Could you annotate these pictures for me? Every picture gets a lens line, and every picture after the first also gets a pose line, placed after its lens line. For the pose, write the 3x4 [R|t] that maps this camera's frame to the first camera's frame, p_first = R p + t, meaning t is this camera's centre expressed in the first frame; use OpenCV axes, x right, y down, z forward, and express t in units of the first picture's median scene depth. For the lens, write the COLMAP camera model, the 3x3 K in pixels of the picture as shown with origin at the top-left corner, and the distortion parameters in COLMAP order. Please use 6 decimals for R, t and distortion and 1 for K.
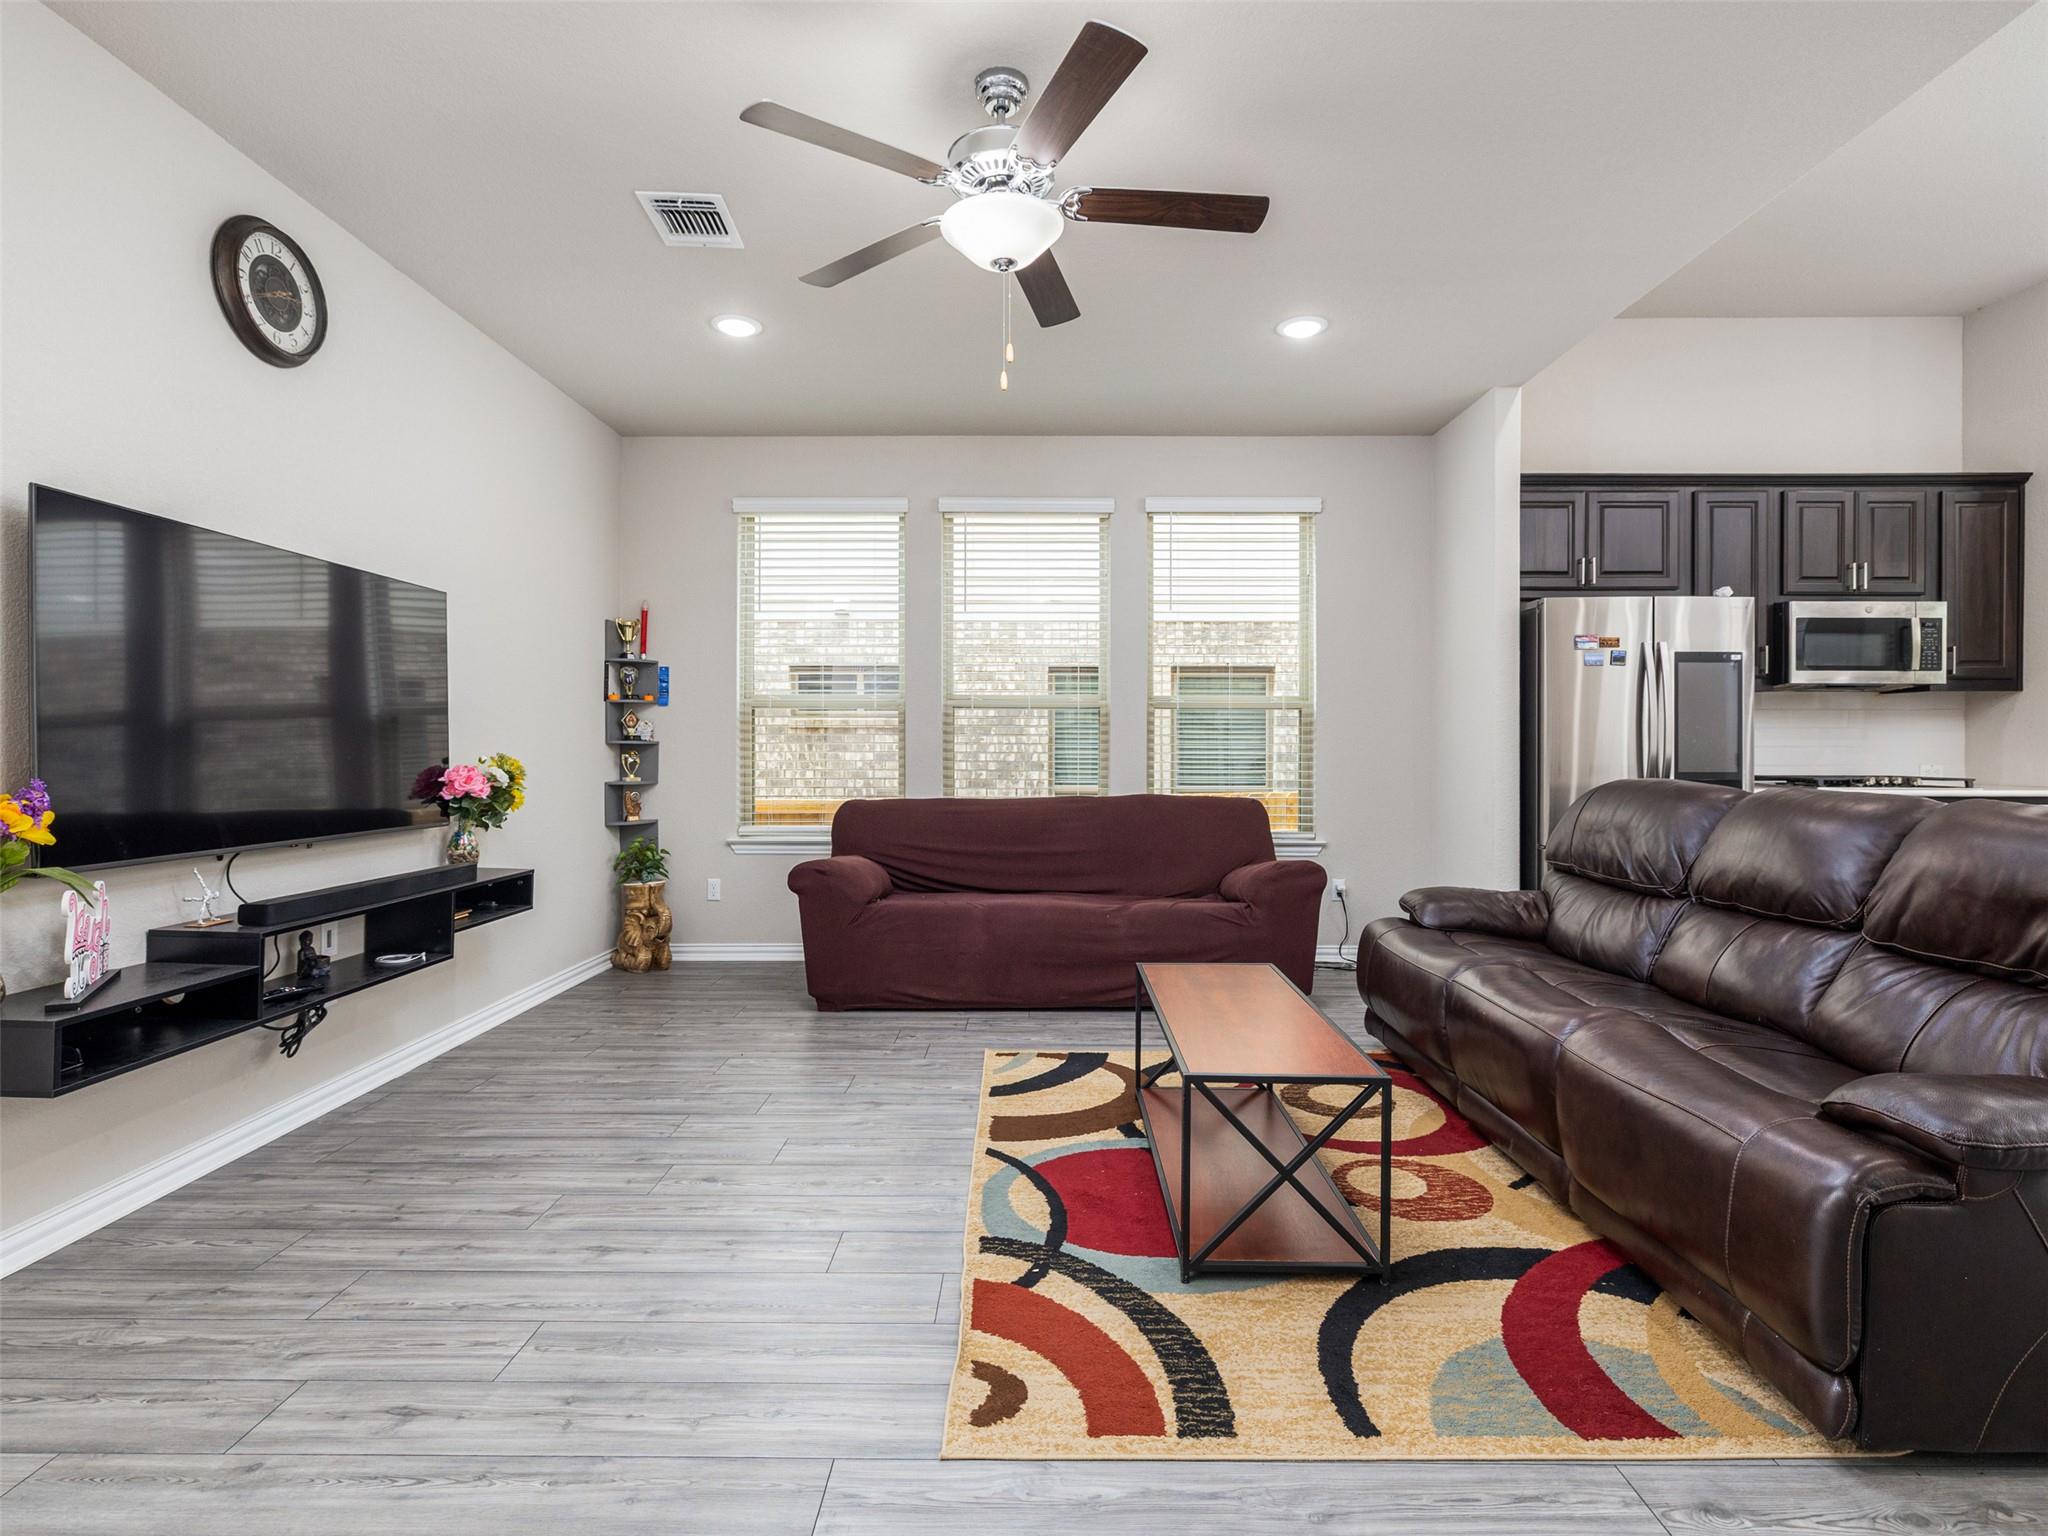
lens RADIAL K [[981.0, 0, 1046.0], [0, 981.0, 754.5], [0, 0, 1]] dist [-0.000957, 0.000509]
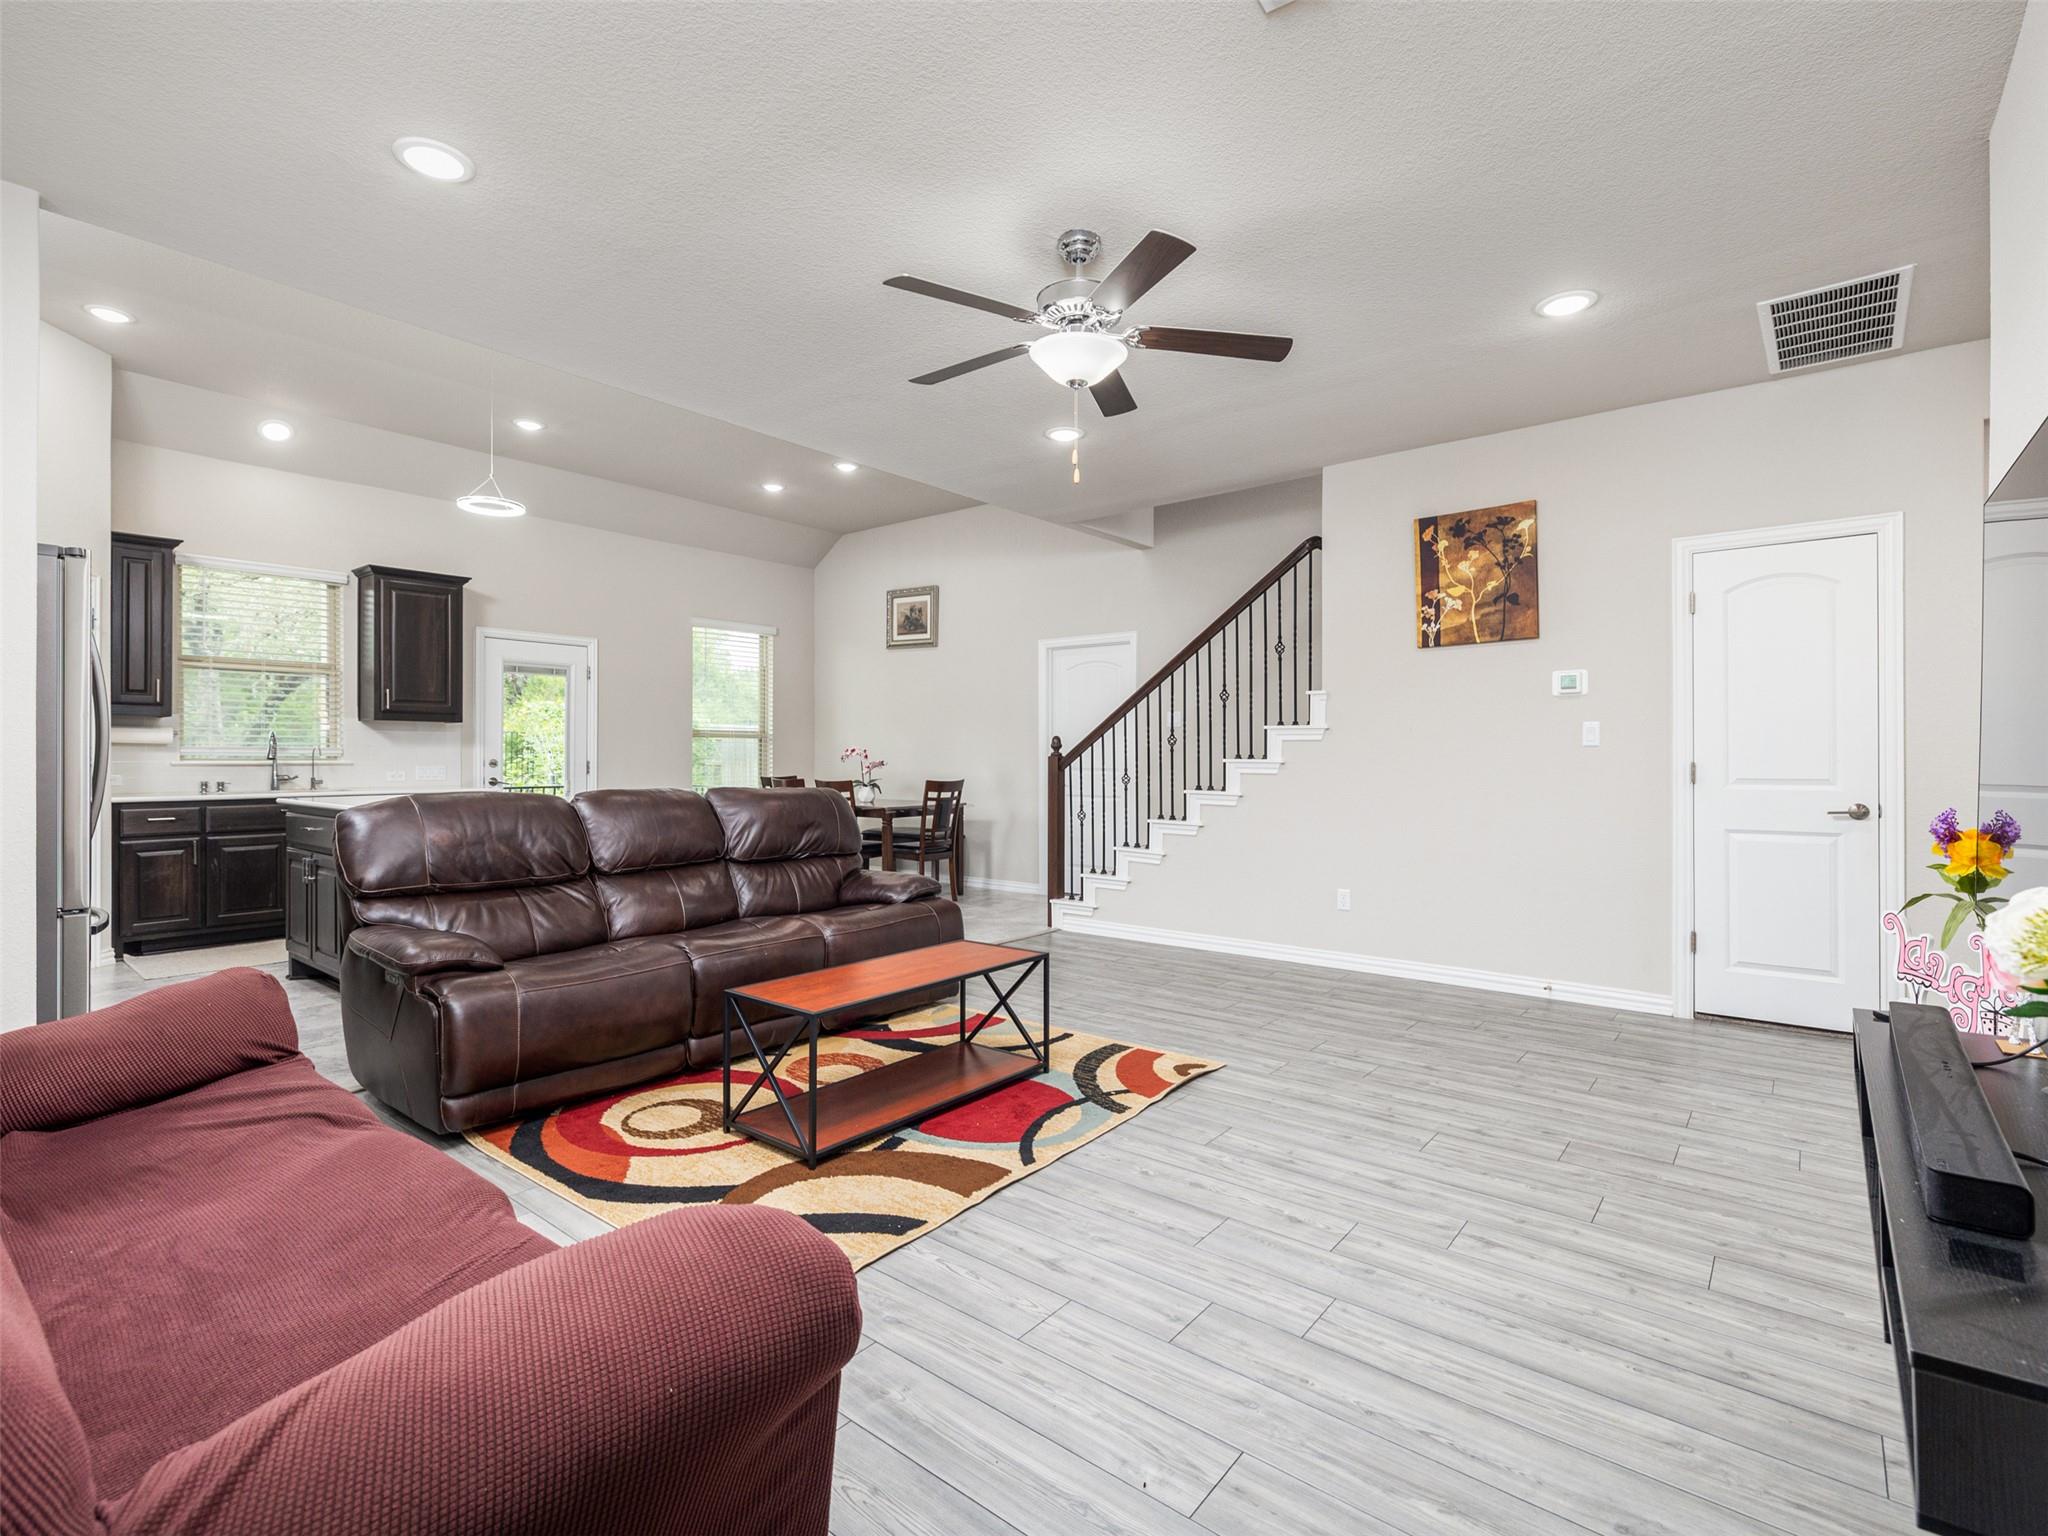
lens RADIAL K [[981.0, 0, 1016.6], [0, 981.0, 762.0], [0, 0, 1]] dist [-0.000957, 0.000509]
pose [[-0.770794, -0.006296, 0.637053, -0.524080], [0.001537, 0.999930, 0.011743, -0.018704], [-0.637082, 0.010031, -0.770731, 1.348524]]
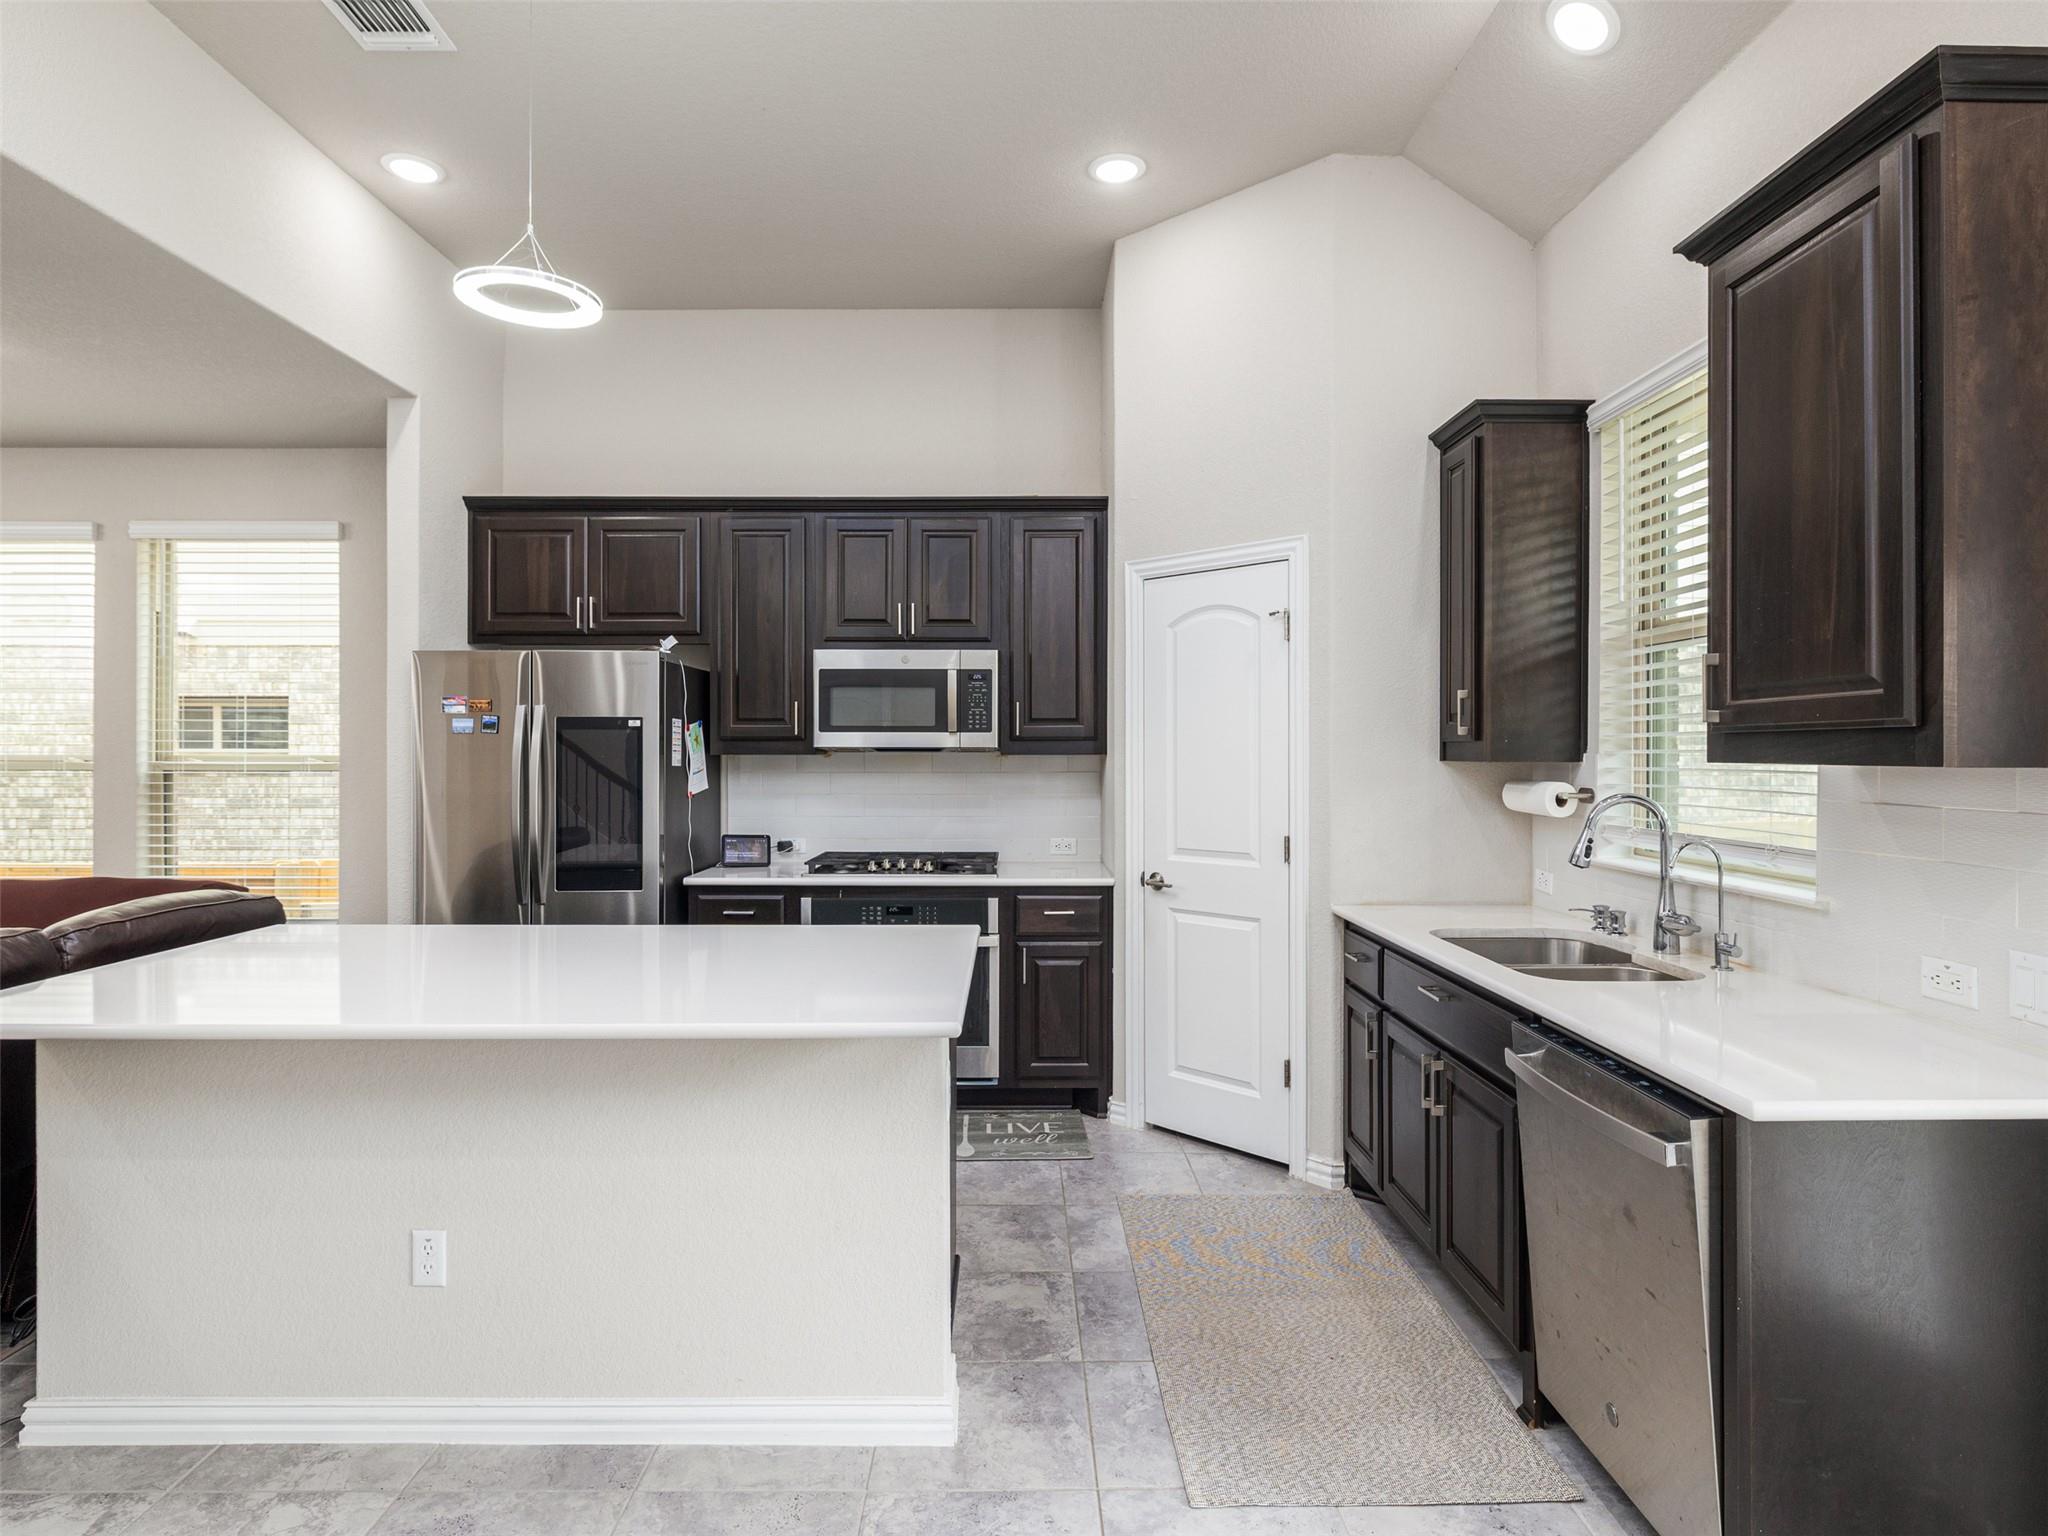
lens RADIAL K [[1109.7, 0, 1005.5], [0, 1109.7, 756.0], [0, 0, 1]] dist [-0.005267, 0.000554]
pose [[0.999969, -0.002313, 0.007539, 1.222349], [0.002343, 0.999989, -0.003990, -0.080874], [-0.007529, 0.004007, 0.999964, 0.063199]]
